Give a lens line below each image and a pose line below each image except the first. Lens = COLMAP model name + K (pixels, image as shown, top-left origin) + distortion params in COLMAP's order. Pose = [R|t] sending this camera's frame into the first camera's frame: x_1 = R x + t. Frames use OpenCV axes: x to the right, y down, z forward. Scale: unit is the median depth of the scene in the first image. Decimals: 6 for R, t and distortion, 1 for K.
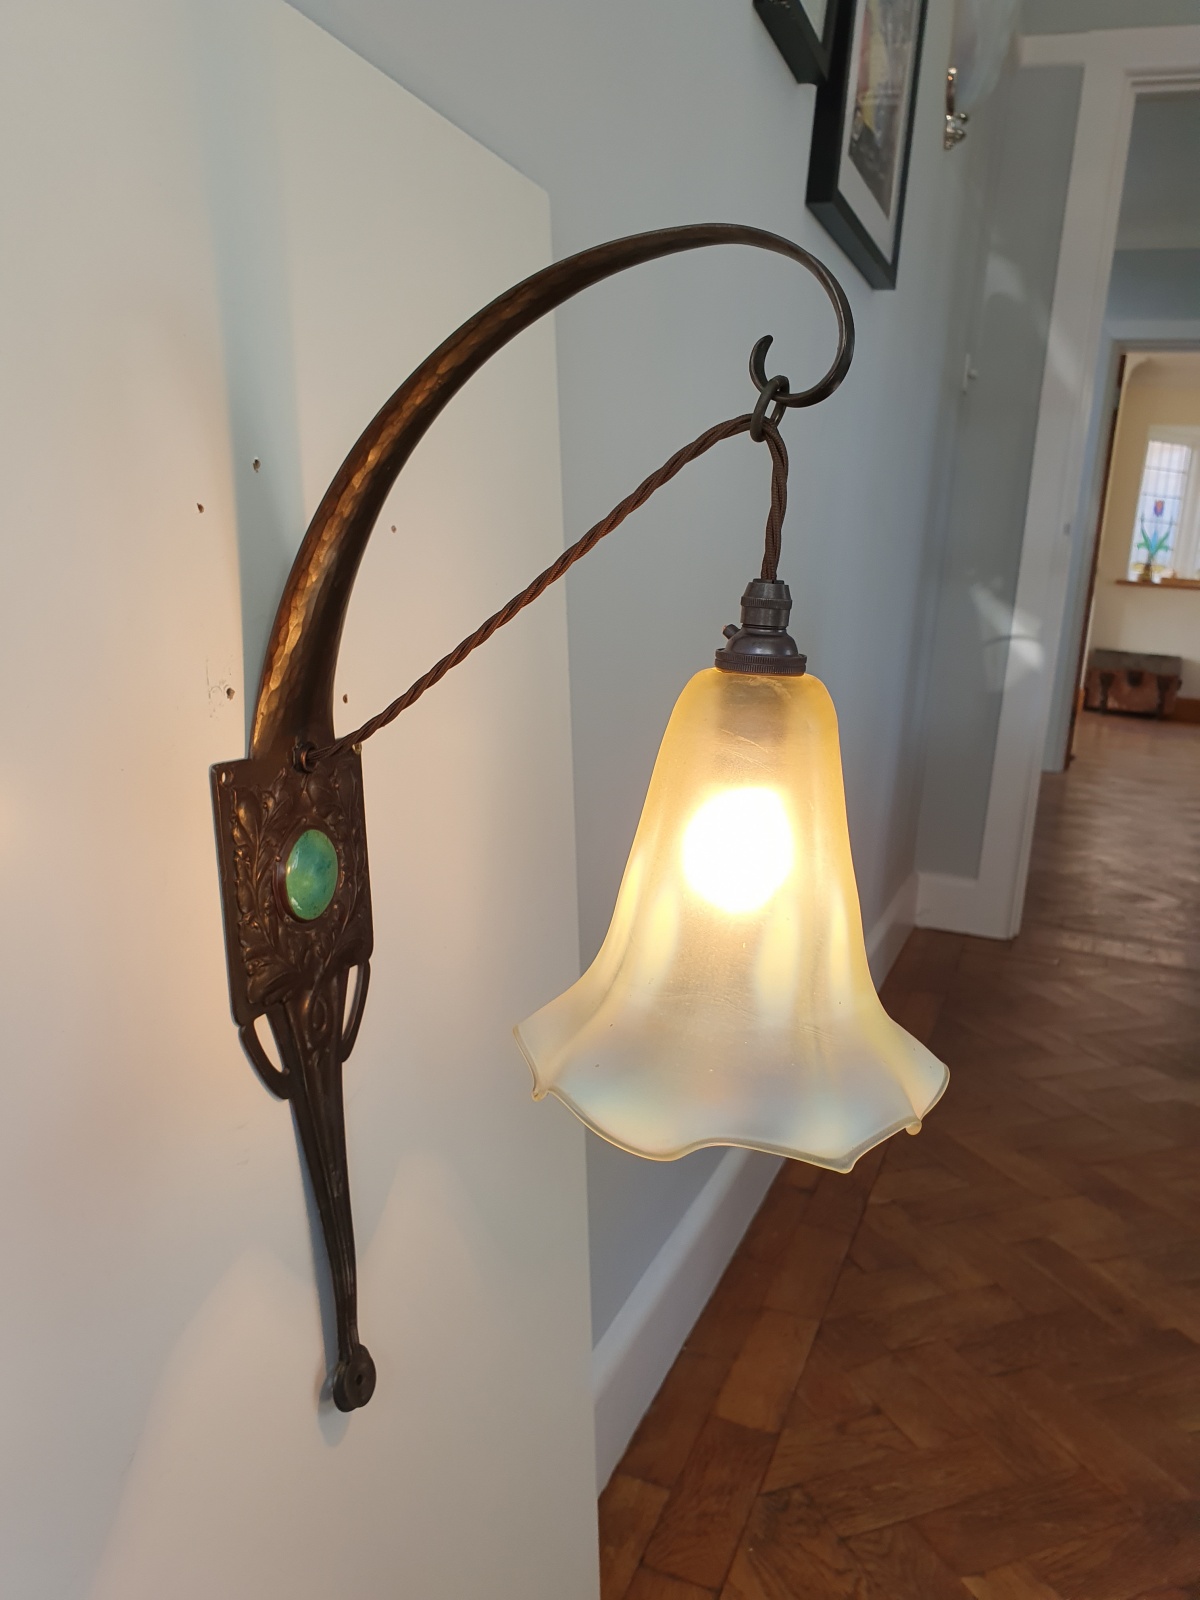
lens RADIAL K [[1217.6, 0, 600.0], [0, 1217.6, 800.0], [0, 0, 1]] dist [-0.001155, 0.000767]
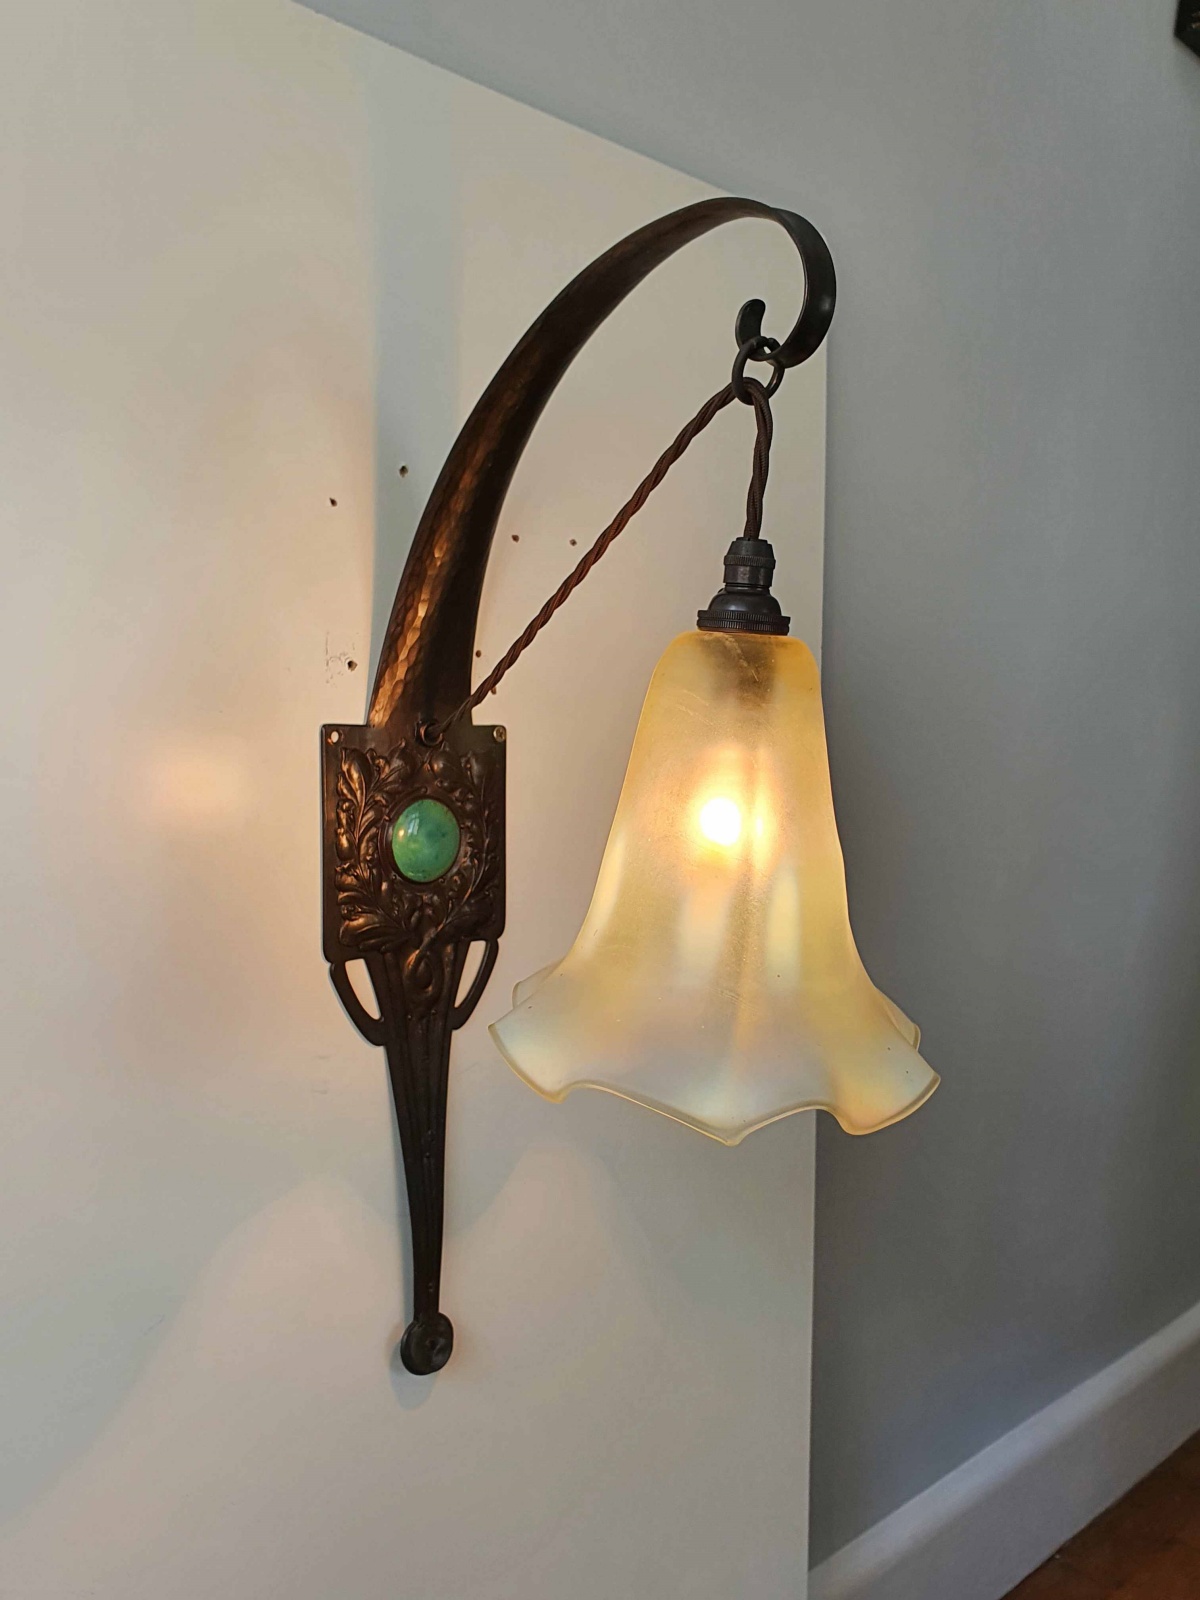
lens RADIAL K [[1235.0, 0, 598.5], [0, 1235.0, 763.6], [0, 0, 1]] dist [0.005213, 0.003997]
pose [[0.902522, 0.048605, -0.427892, 0.362446], [-0.102647, 0.989252, -0.104136, 0.089981], [0.418231, 0.137906, 0.897811, 0.063566]]
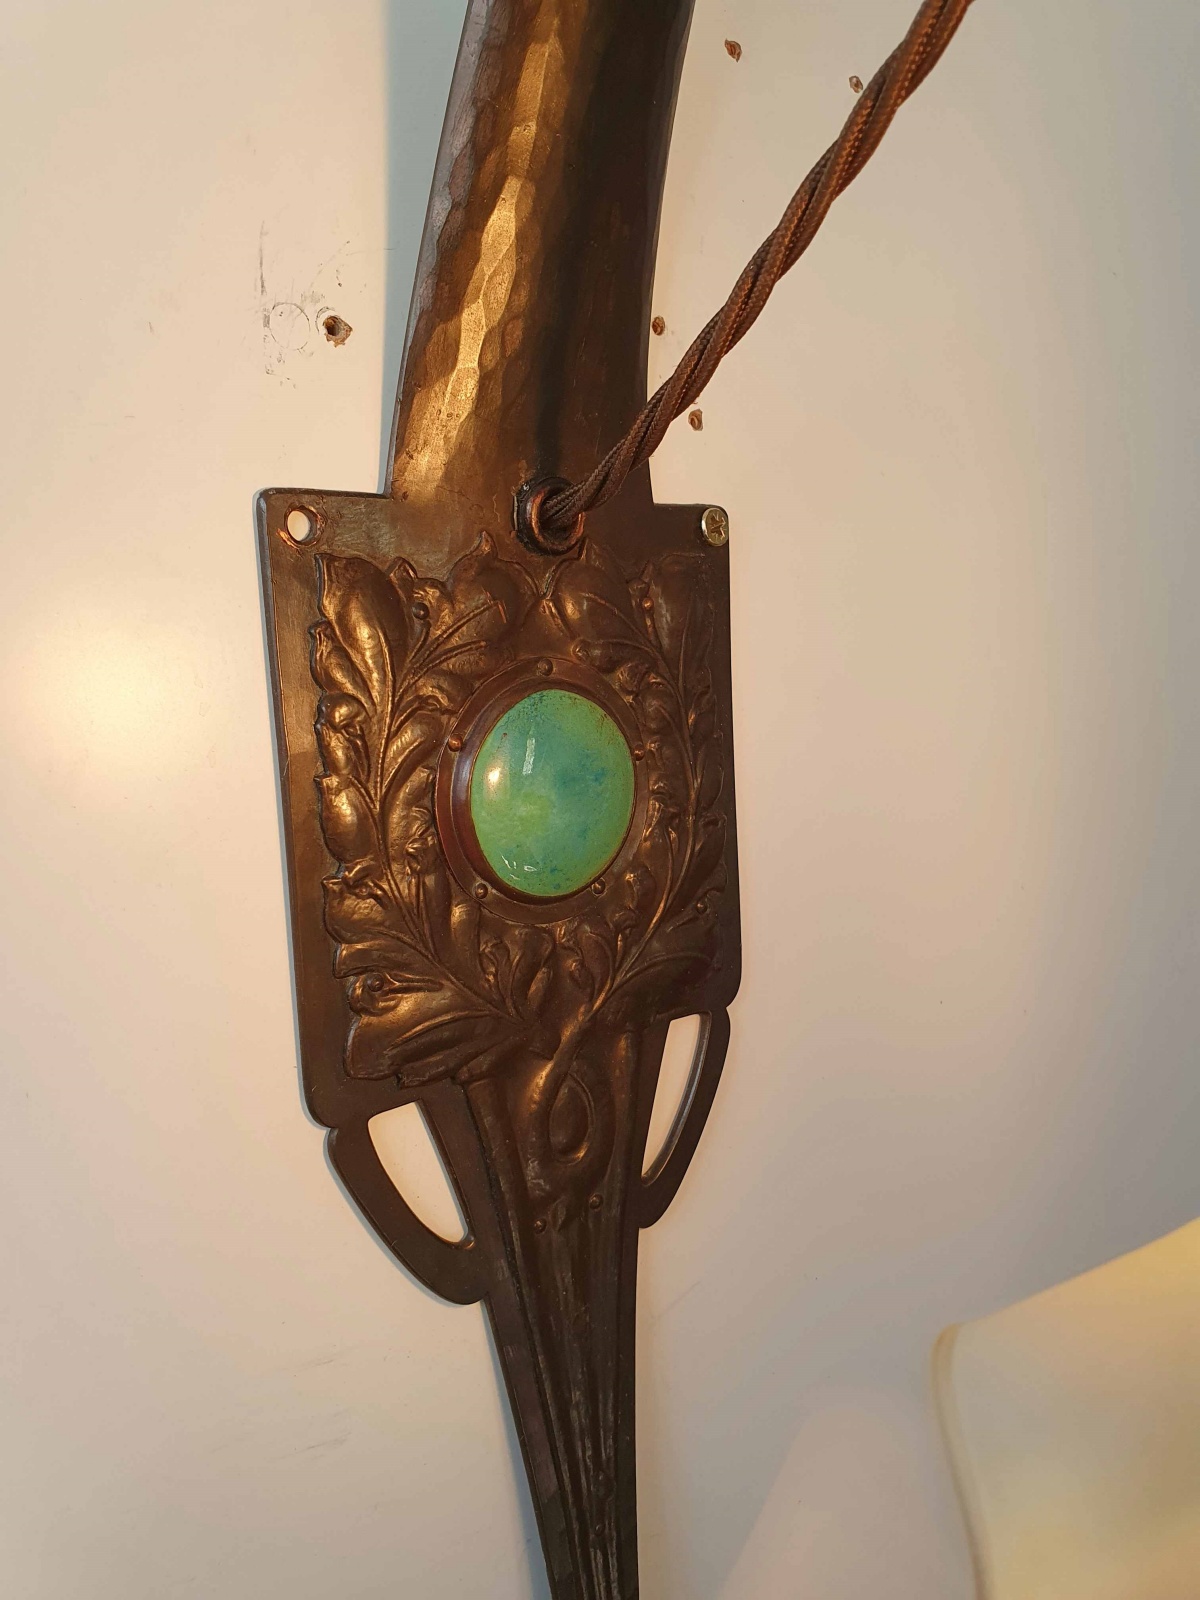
lens RADIAL K [[1235.0, 0, 598.5], [0, 1235.0, 763.6], [0, 0, 1]] dist [0.005213, 0.003997]
pose [[0.867985, 0.040449, -0.494940, -0.006084], [-0.062258, 0.997677, -0.027647, 0.060231], [0.492672, 0.054811, 0.868487, 0.610916]]
